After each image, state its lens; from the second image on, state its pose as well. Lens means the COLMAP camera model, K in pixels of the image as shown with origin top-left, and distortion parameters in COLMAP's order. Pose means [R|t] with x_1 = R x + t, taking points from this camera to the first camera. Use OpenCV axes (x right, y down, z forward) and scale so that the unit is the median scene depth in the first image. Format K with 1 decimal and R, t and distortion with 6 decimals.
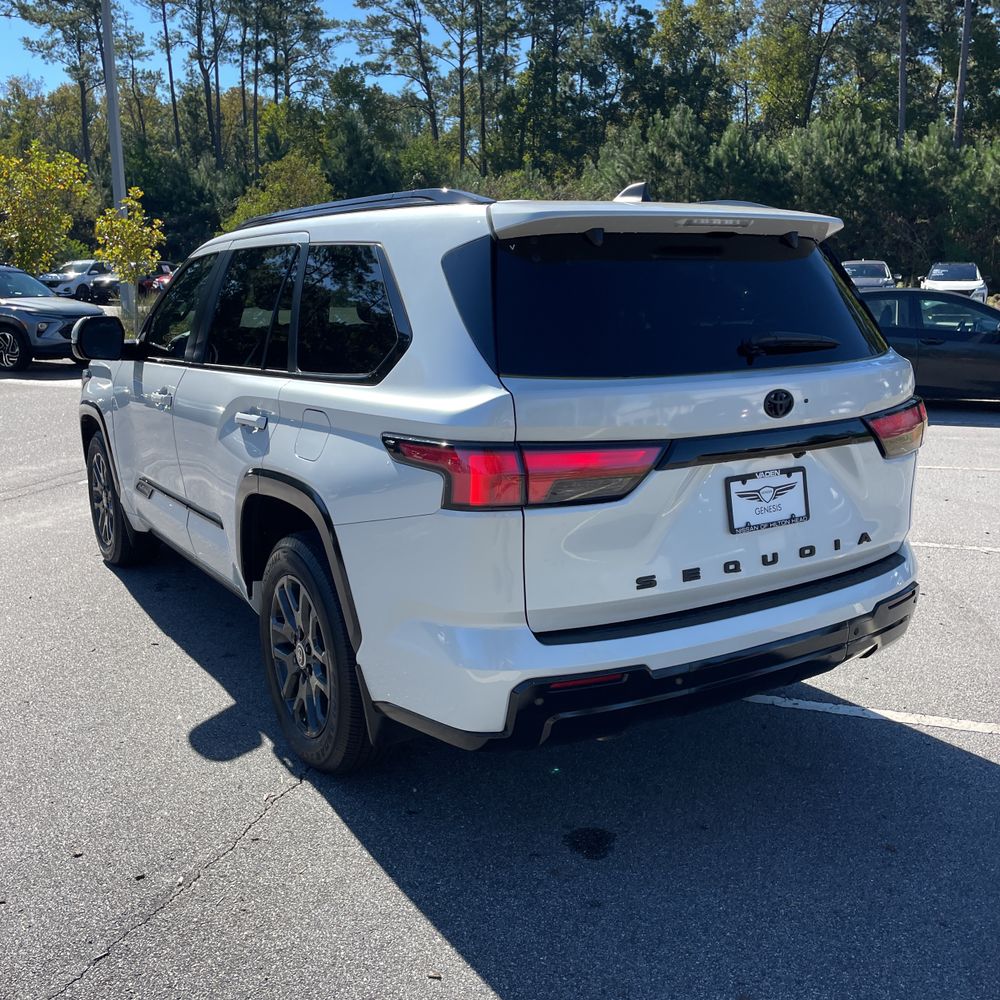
lens RADIAL K [[1008.3, 0, 508.8], [0, 1008.3, 497.2], [0, 0, 1]] dist [0.026695, 0.000000]
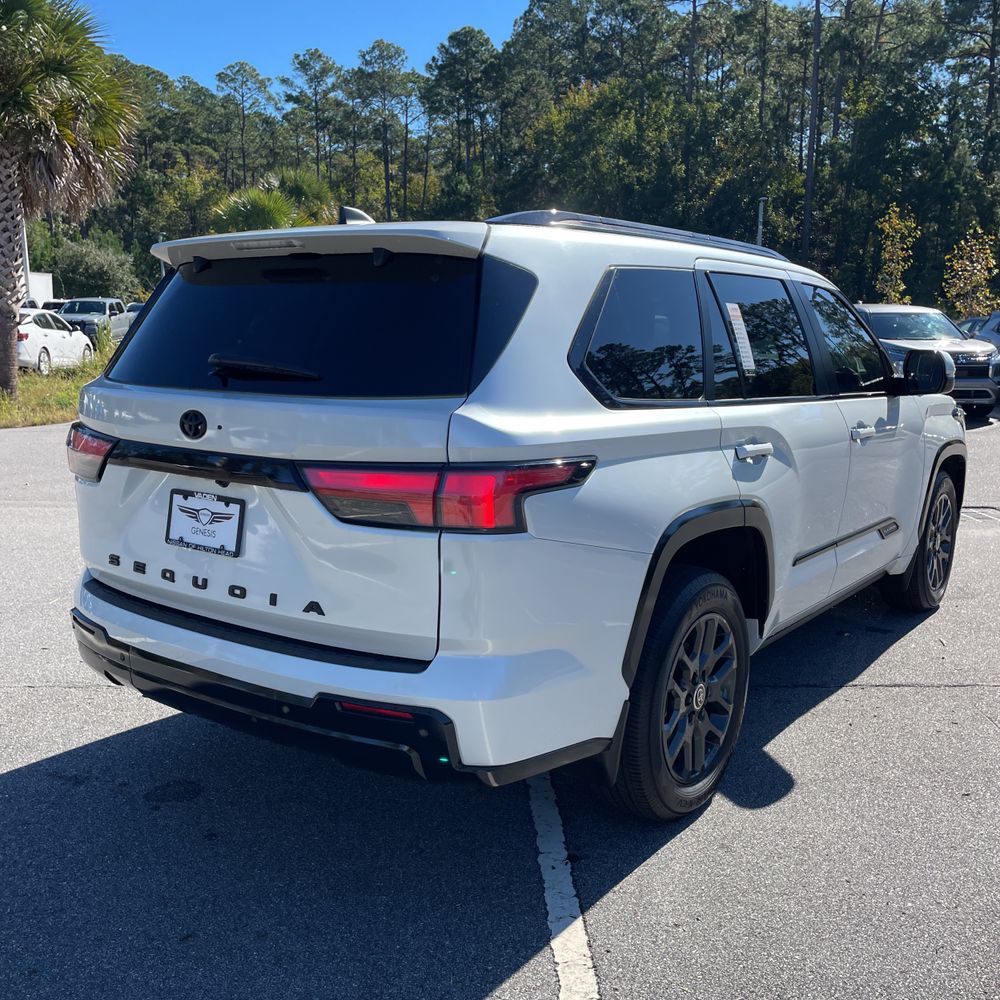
lens RADIAL K [[1008.3, 0, 502.8], [0, 1008.3, 497.1], [0, 0, 1]] dist [0.026695, 0.000000]
pose [[0.378025, 0.166774, -0.910650, 1.177774], [-0.208229, 0.973754, 0.091891, -0.161384], [0.902074, 0.154887, 0.402830, 0.806290]]
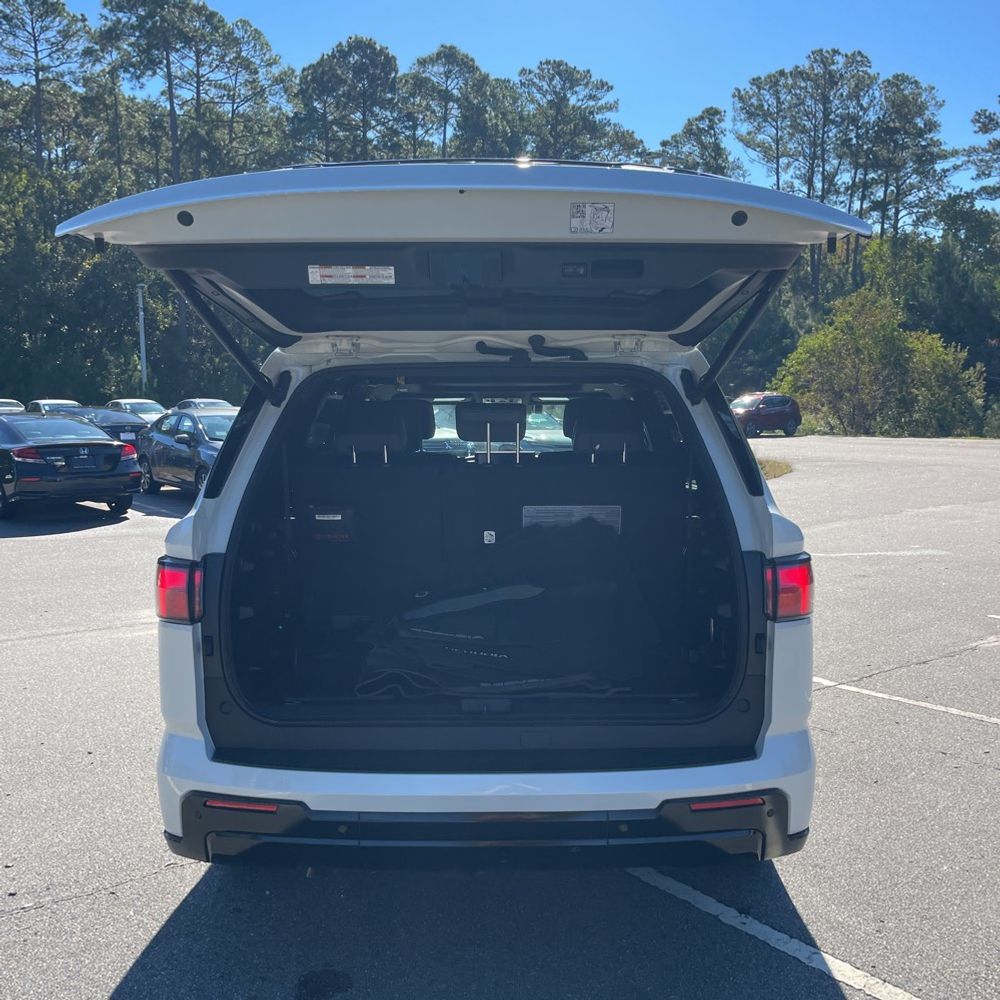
lens RADIAL K [[1008.3, 0, 513.3], [0, 1008.3, 513.2], [0, 0, 1]] dist [0.026695, 0.000000]
pose [[0.840685, 0.058959, -0.538305, 0.713261], [-0.118316, 0.990037, -0.076342, -0.050975], [0.528441, 0.127870, 0.839285, 0.221154]]
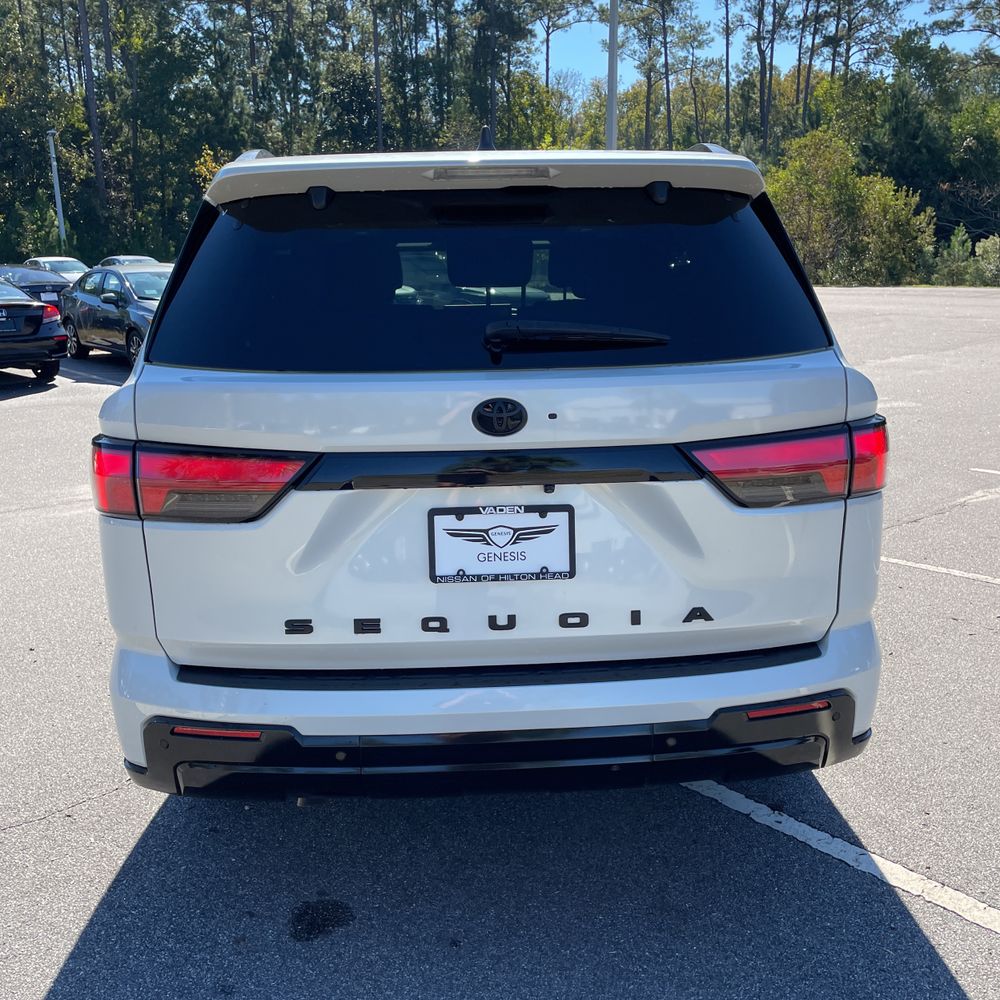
lens RADIAL K [[1008.3, 0, 513.4], [0, 1008.3, 504.2], [0, 0, 1]] dist [0.026695, 0.000000]
pose [[0.870624, 0.106061, -0.480379, 0.581179], [-0.094841, 0.994351, 0.047653, -0.059303], [0.482720, 0.004072, 0.875765, 0.324909]]
